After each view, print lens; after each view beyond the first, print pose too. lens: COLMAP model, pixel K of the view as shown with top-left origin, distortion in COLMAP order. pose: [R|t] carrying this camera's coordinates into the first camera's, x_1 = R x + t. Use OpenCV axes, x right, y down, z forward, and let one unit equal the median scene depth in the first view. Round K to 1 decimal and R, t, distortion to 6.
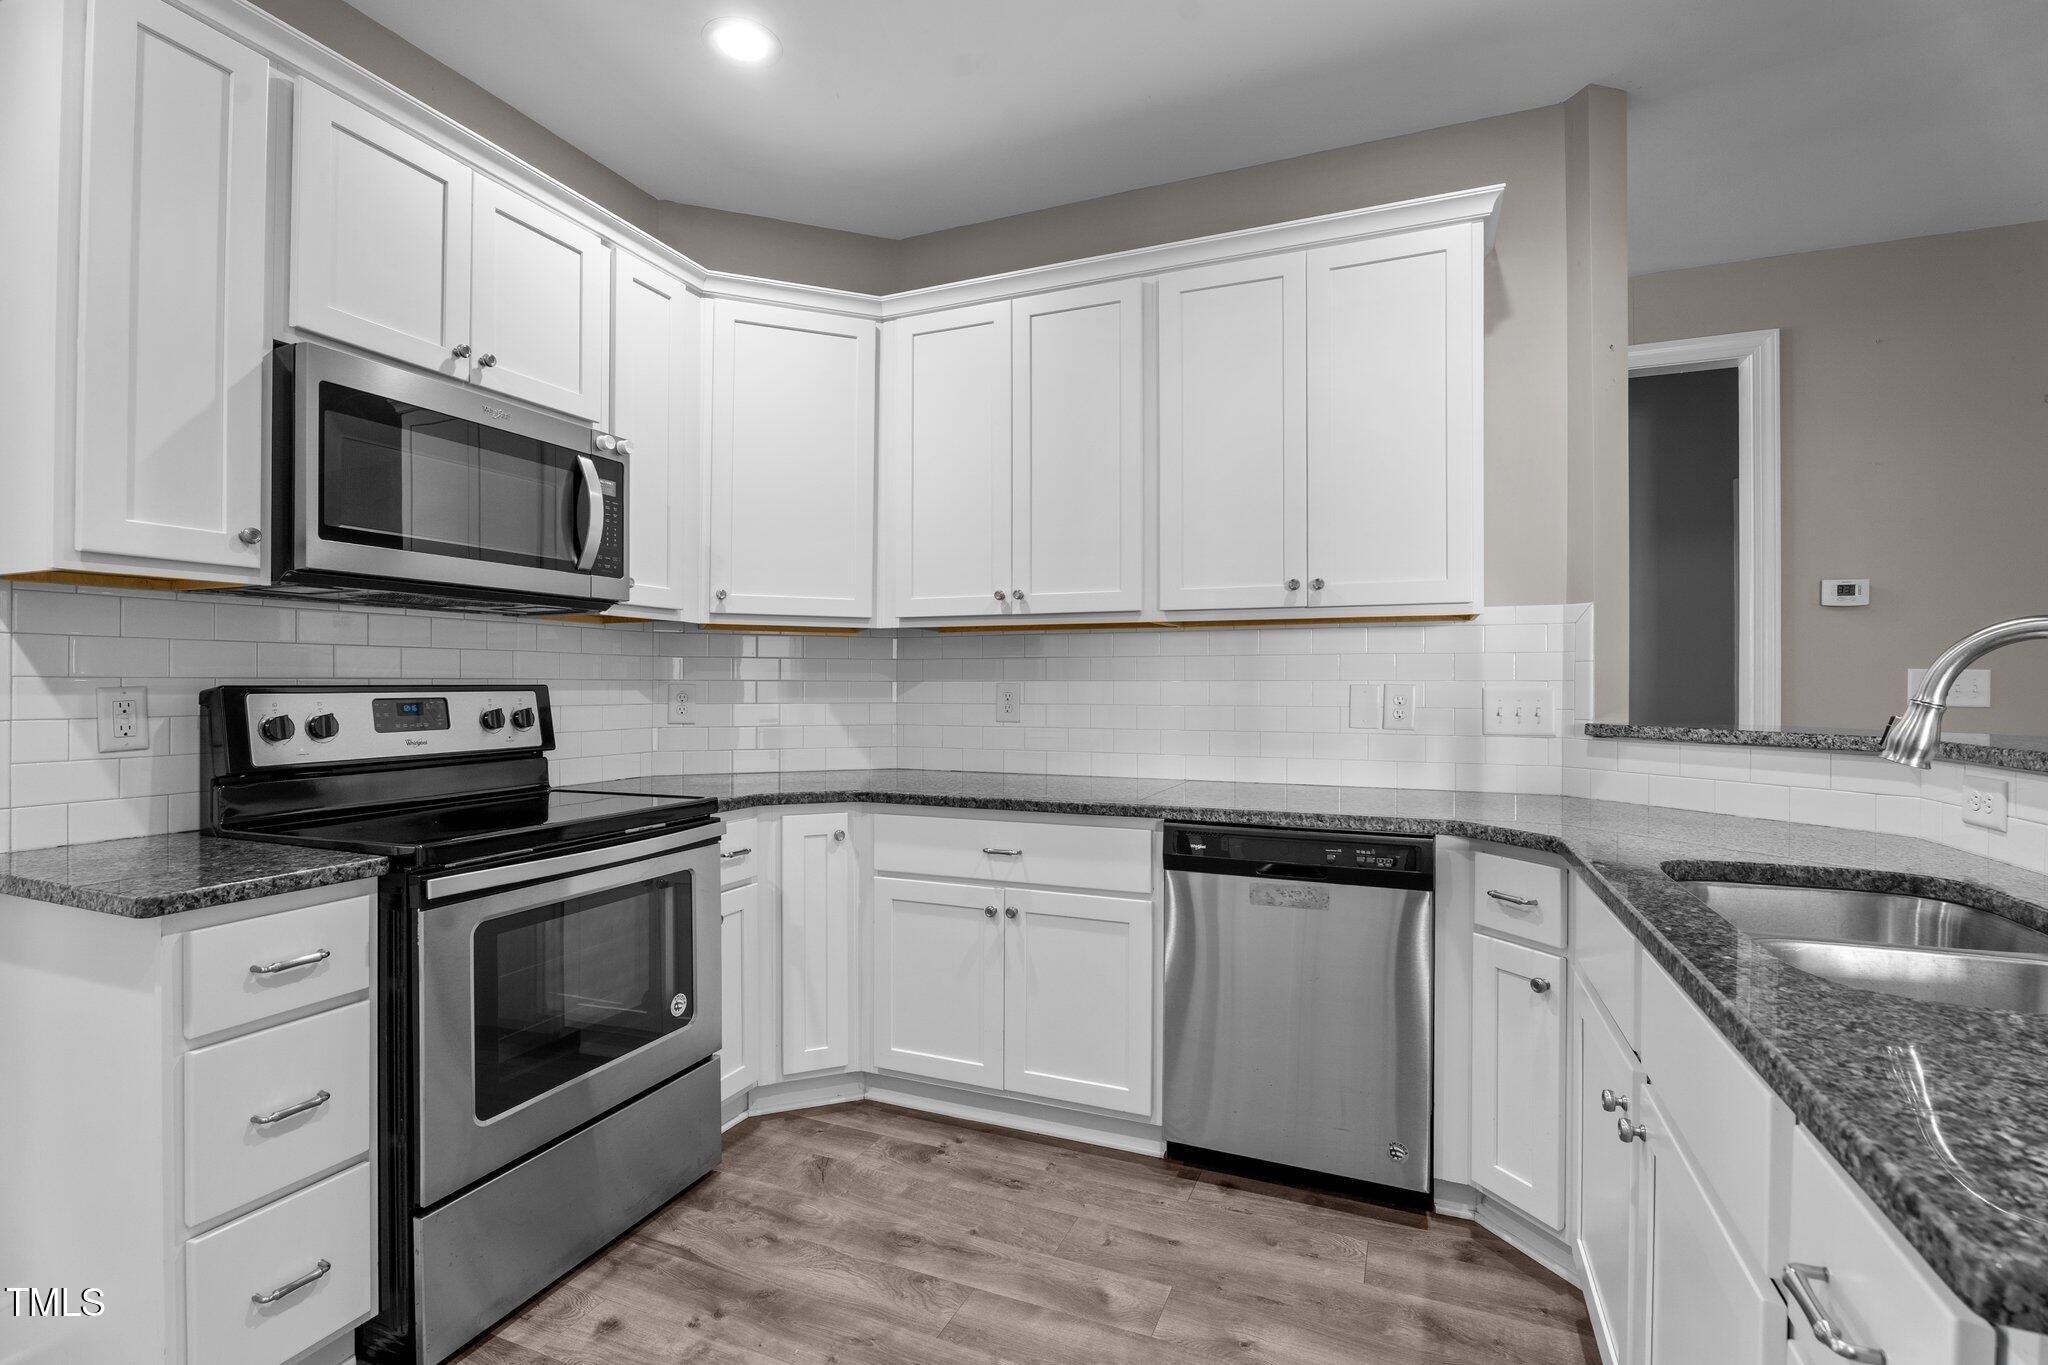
lens RADIAL K [[914.0, 0, 999.6], [0, 914.0, 681.0], [0, 0, 1]] dist [-0.007475, 0.002069]
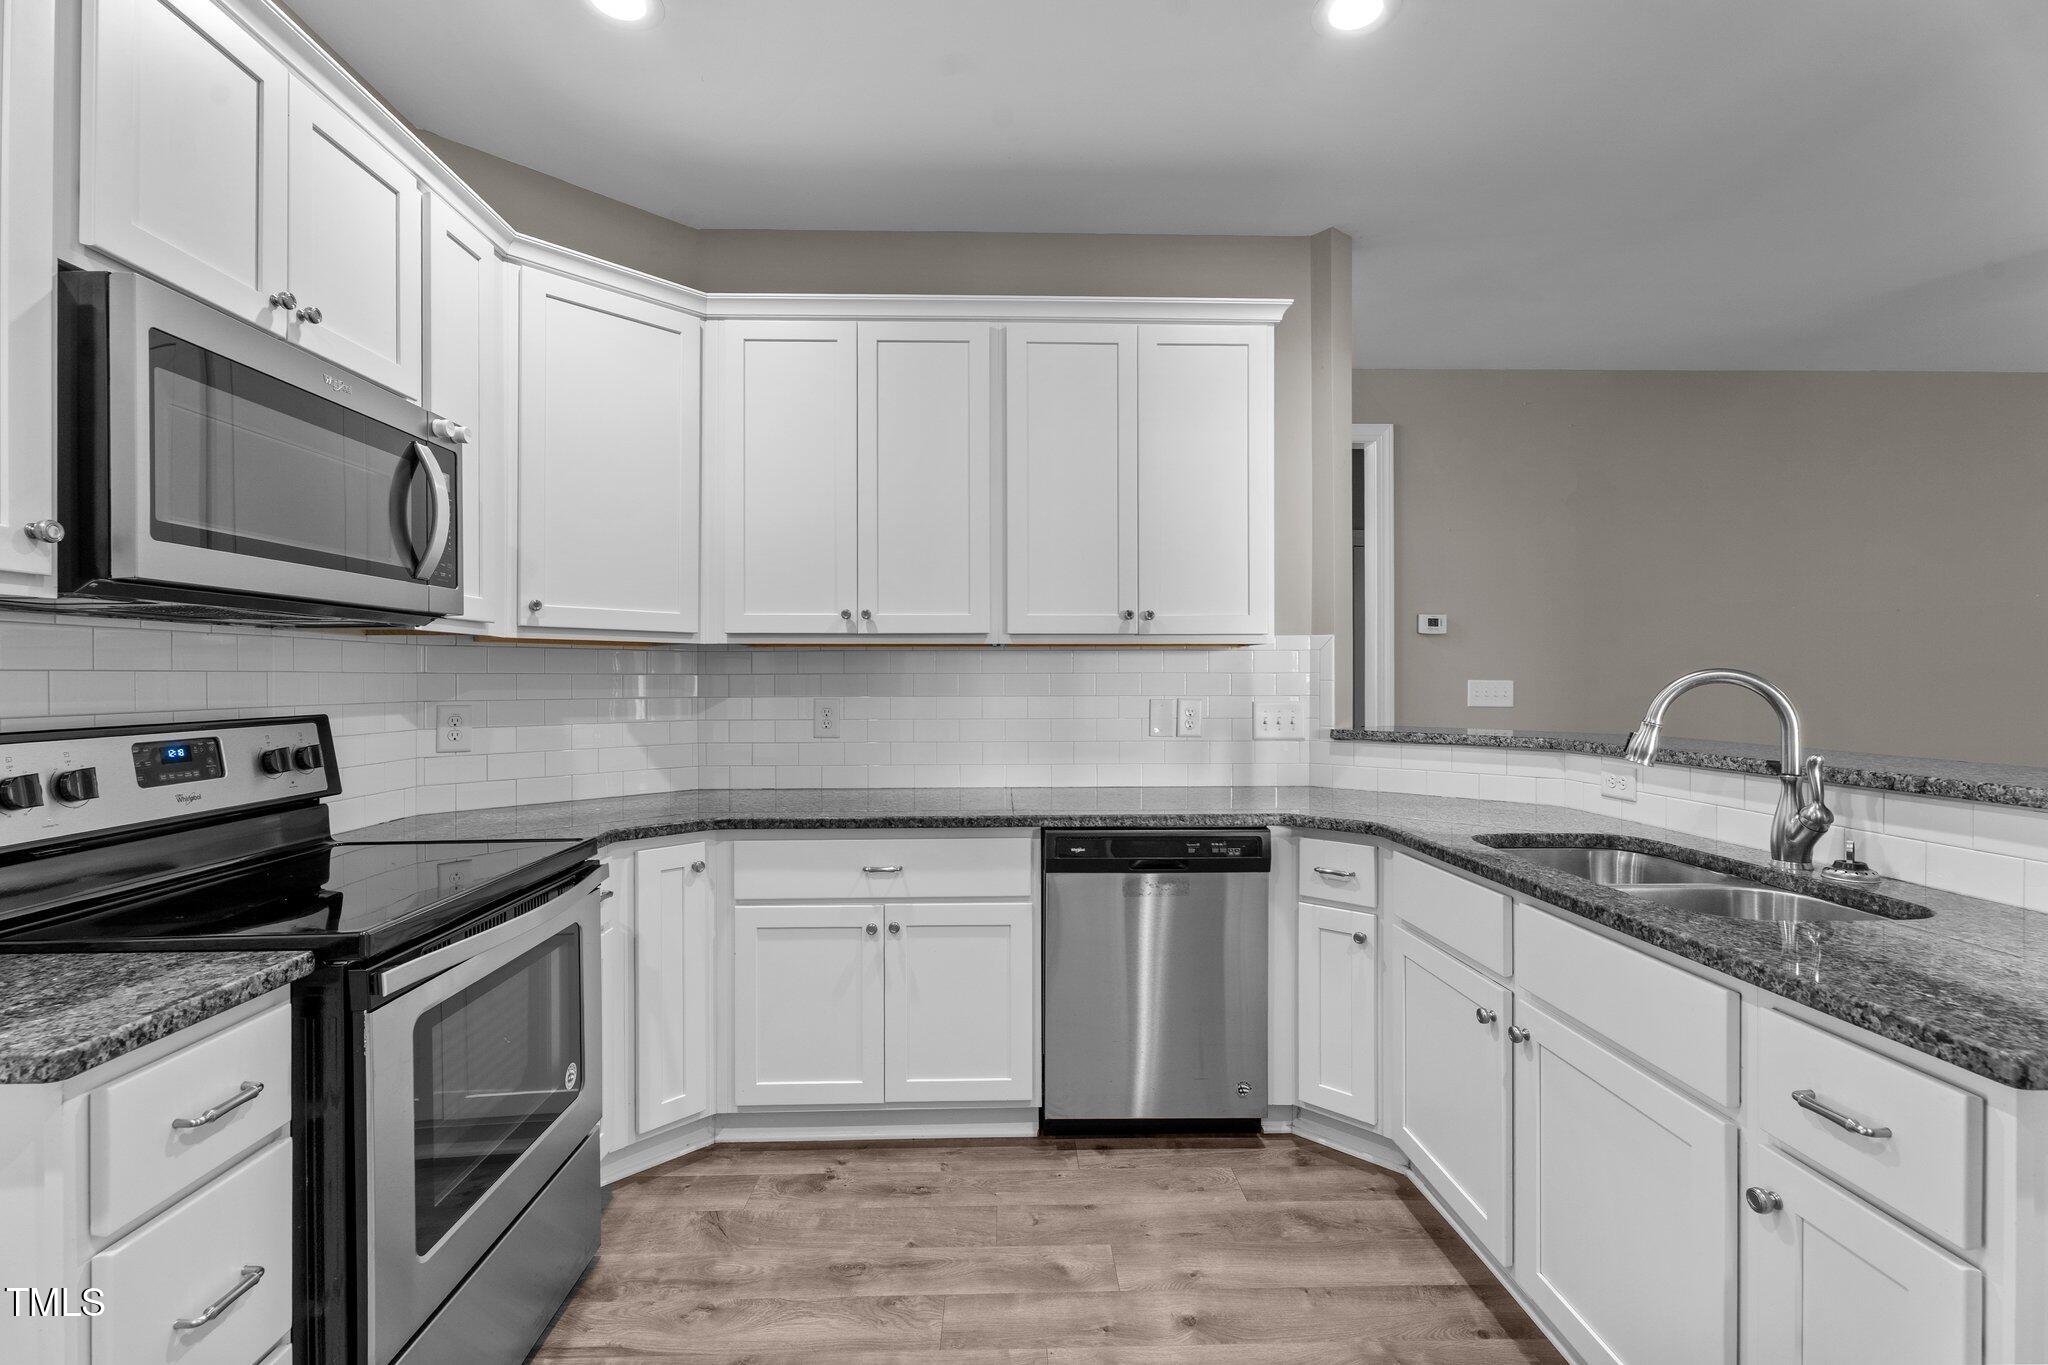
lens RADIAL K [[914.0, 0, 976.2], [0, 914.0, 675.2], [0, 0, 1]] dist [-0.007475, 0.002069]
pose [[0.914005, -0.003751, 0.405685, -0.342520], [0.003195, 0.999993, 0.002048, -0.034474], [-0.405689, -0.000576, 0.914011, 0.031871]]
